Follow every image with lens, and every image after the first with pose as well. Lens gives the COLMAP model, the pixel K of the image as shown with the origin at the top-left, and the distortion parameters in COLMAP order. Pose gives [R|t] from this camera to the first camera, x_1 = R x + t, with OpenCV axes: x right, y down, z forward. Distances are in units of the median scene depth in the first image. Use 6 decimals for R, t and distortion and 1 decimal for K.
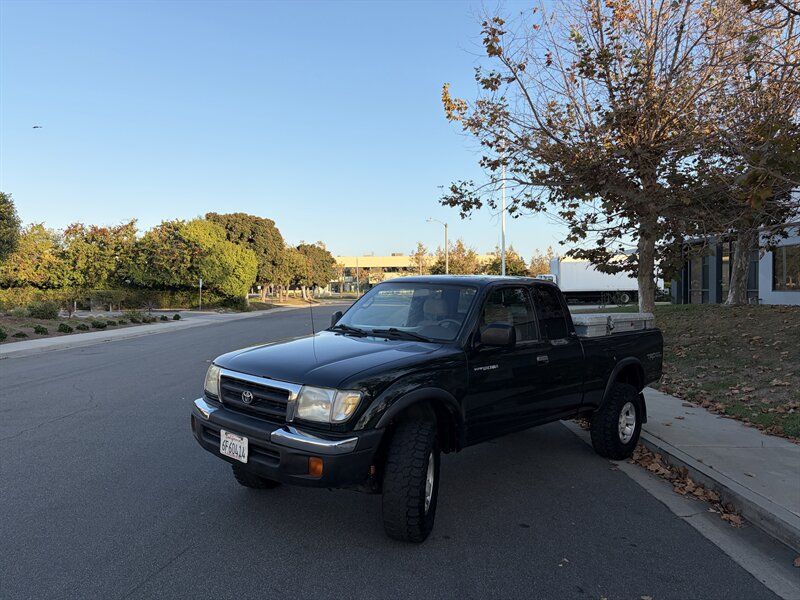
lens RADIAL K [[610.1, 0, 400.0], [0, 610.1, 300.0], [0, 0, 1]] dist [0.019000, -0.005015]
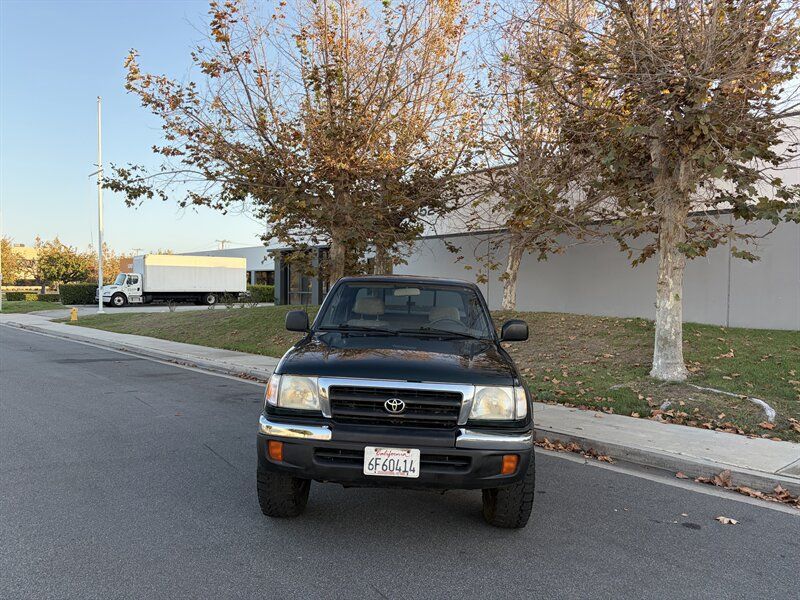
lens RADIAL K [[610.3, 0, 397.7], [0, 610.3, 303.6], [0, 0, 1]] dist [0.011917, 0.001231]
pose [[0.736100, 0.007881, 0.676827, -0.249808], [-0.010676, 0.999943, -0.000033, 0.002861], [-0.676789, -0.007202, 0.736142, 0.100573]]
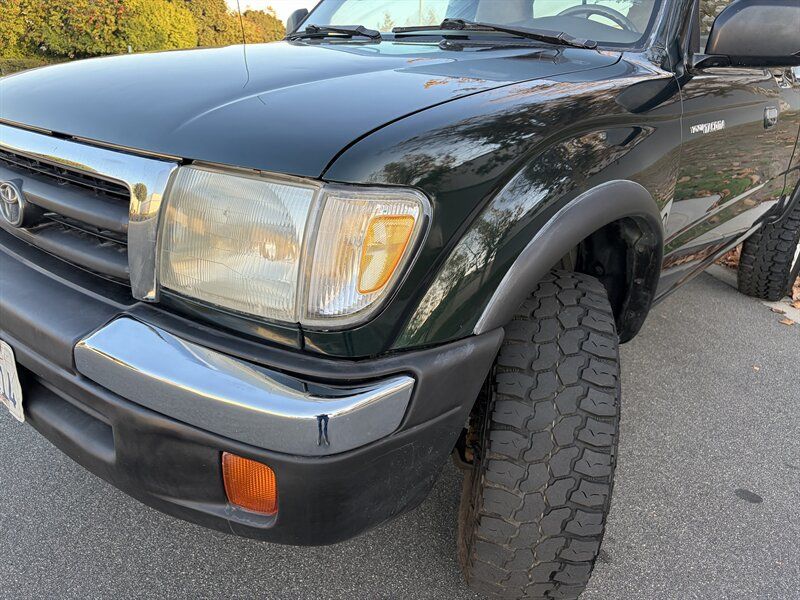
lens RADIAL K [[607.1, 0, 399.6], [0, 607.1, 316.4], [0, 0, 1]] dist [-0.001969, -0.006156]
pose [[0.998008, -0.004997, 0.062889, -0.023408], [-0.017843, 0.933796, 0.357362, 0.029513], [-0.060511, -0.357772, 0.931846, 0.202528]]
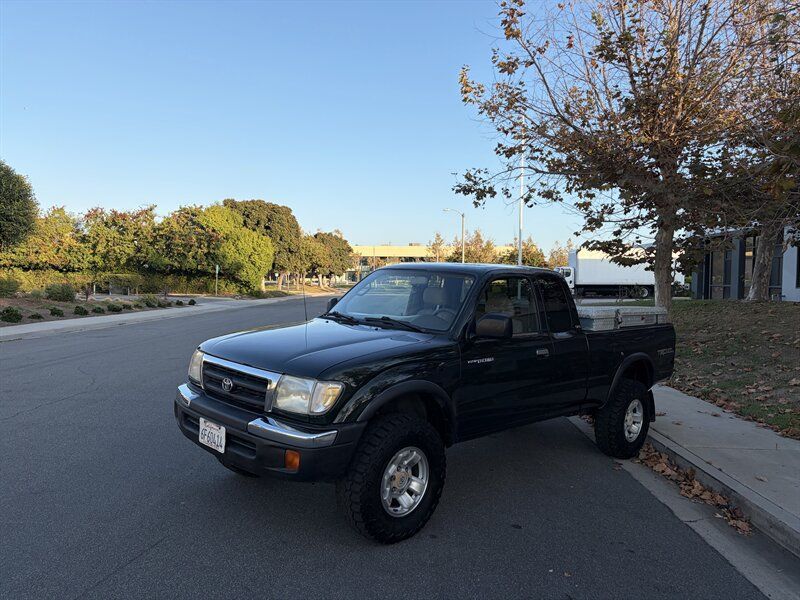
lens RADIAL K [[610.3, 0, 397.7], [0, 610.3, 303.6], [0, 0, 1]] dist [0.011917, 0.001231]
pose [[0.999279, 0.020787, -0.031756, 0.013099], [-0.020070, 0.999540, 0.022735, 0.001360], [0.032214, -0.022081, 0.999237, 0.016153]]
